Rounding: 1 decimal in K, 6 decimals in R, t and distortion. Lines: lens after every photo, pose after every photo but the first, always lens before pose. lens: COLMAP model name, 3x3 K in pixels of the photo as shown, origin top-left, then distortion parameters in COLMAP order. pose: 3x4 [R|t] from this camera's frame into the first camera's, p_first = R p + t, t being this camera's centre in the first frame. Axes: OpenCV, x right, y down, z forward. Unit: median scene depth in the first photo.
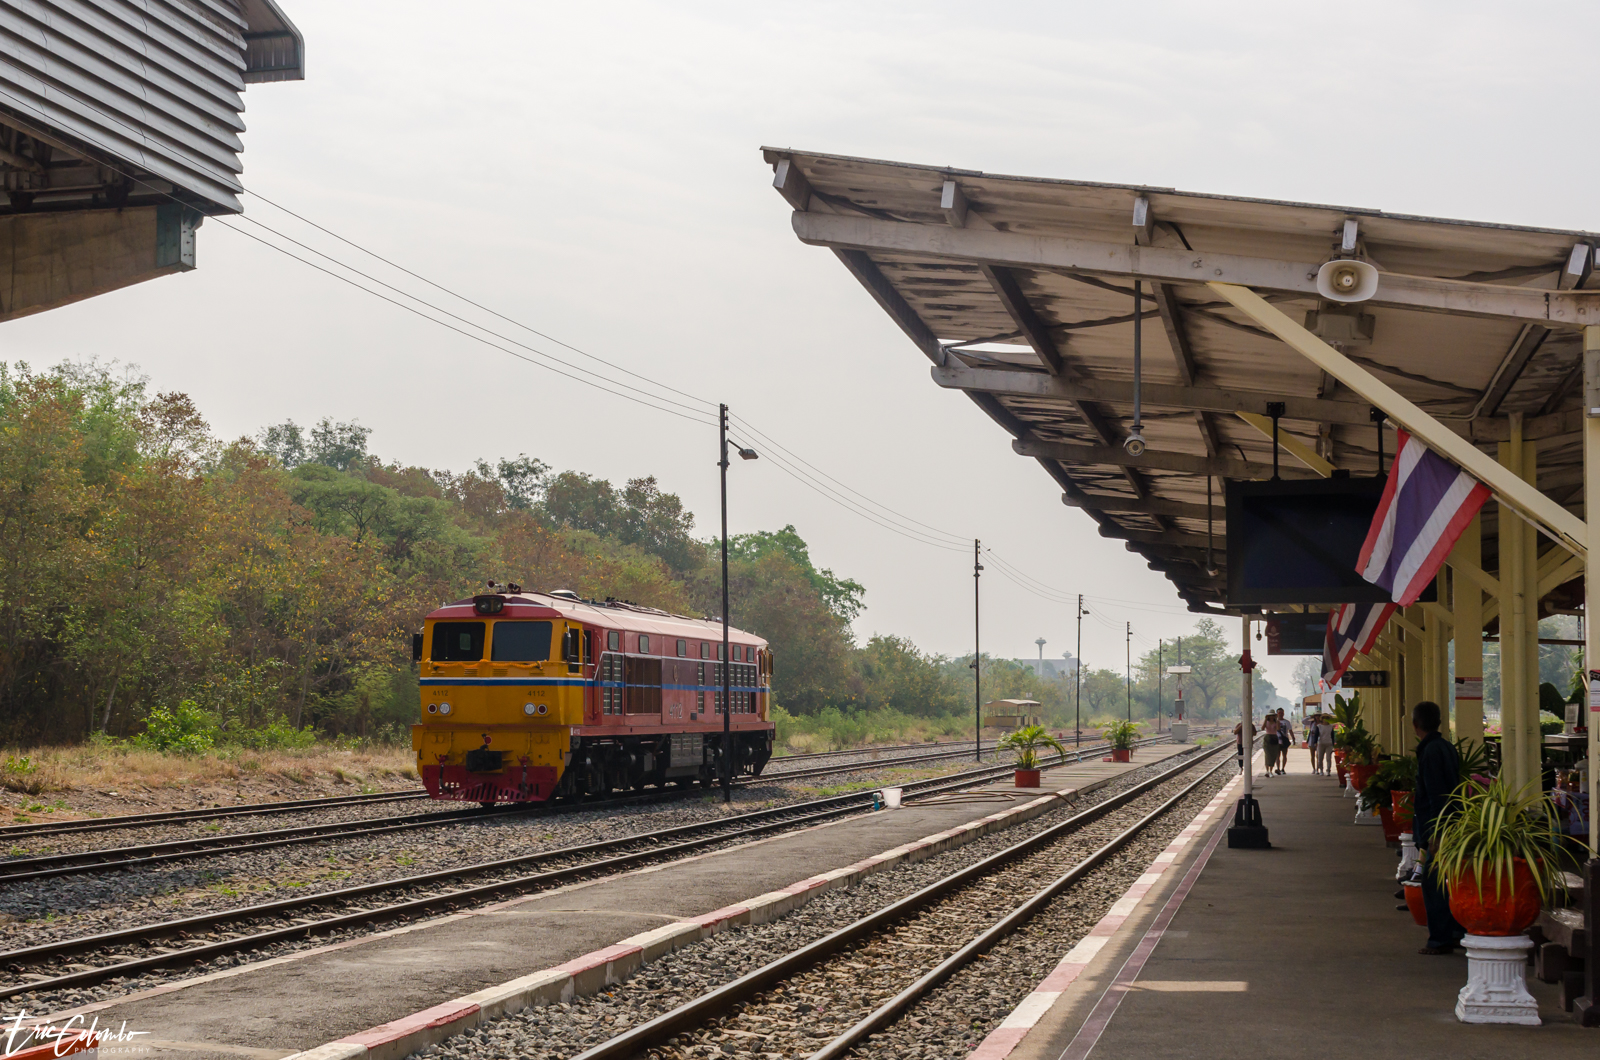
lens RADIAL K [[2107.7, 0, 796.8], [0, 2107.7, 529.6], [0, 0, 1]] dist [0.031120, 0.000000]
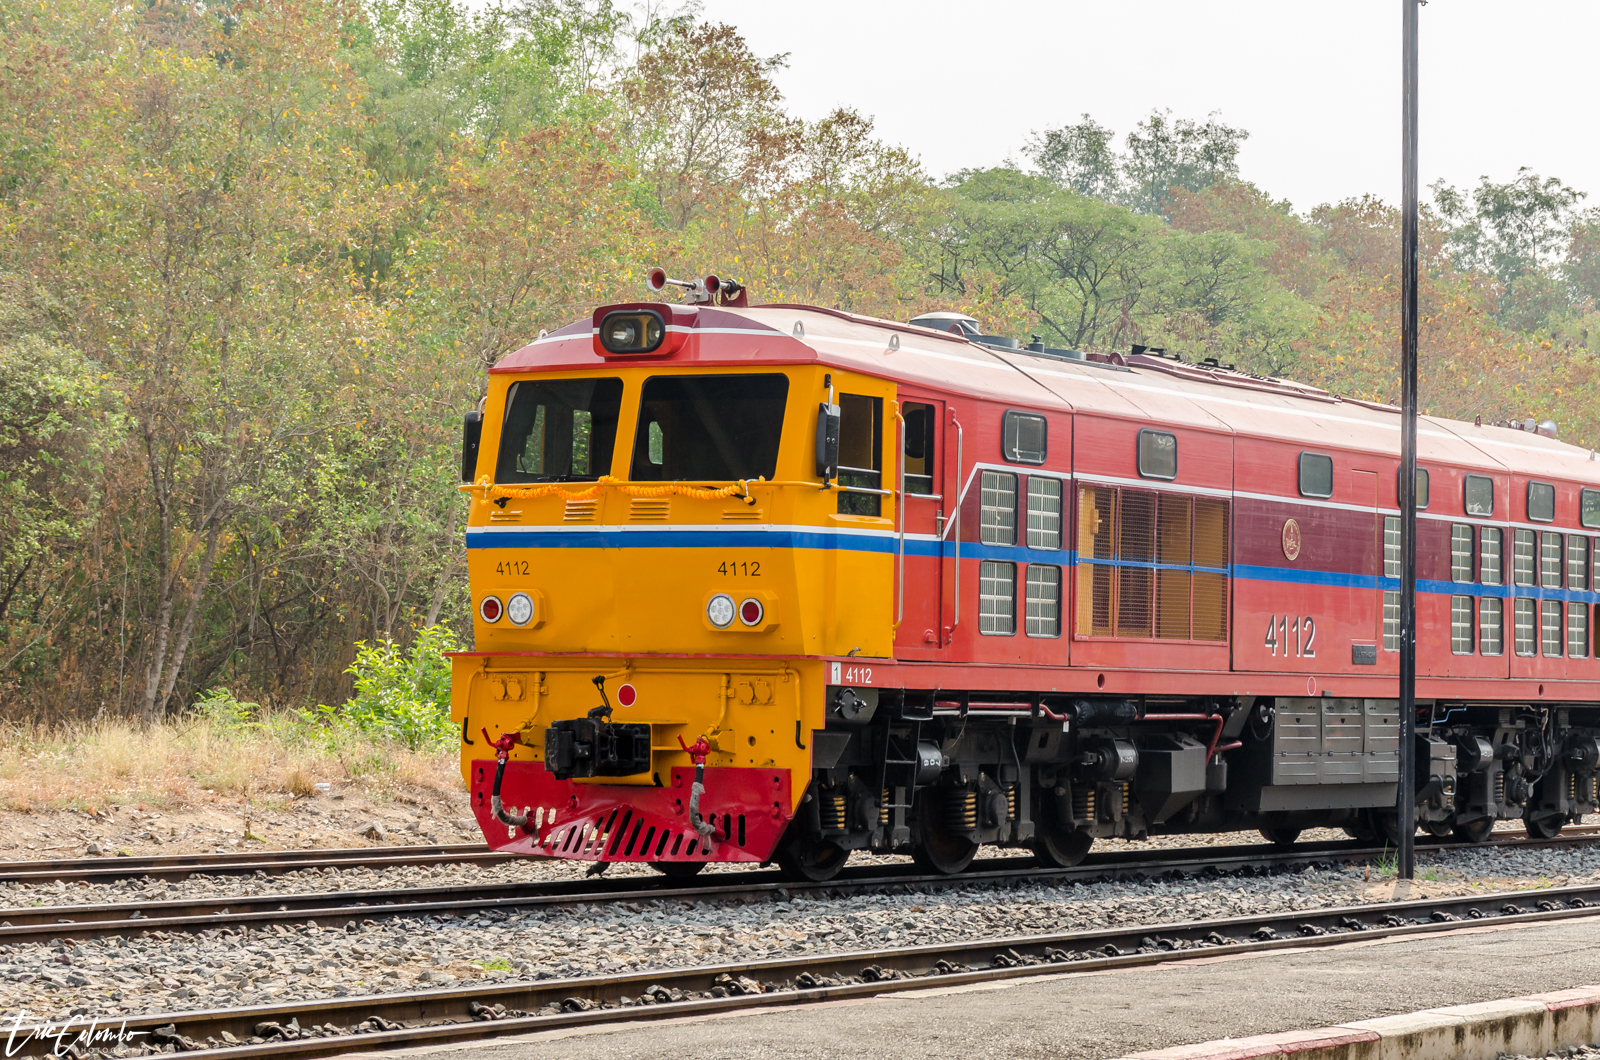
lens RADIAL K [[4225.2, 0, 801.4], [0, 4225.2, 531.5], [0, 0, 1]] dist [-0.141248, 0.000000]
pose [[0.954113, 0.003198, -0.299429, 0.080221], [0.011295, 0.998847, 0.046659, 0.028137], [0.299233, -0.047900, 0.952977, 0.231673]]
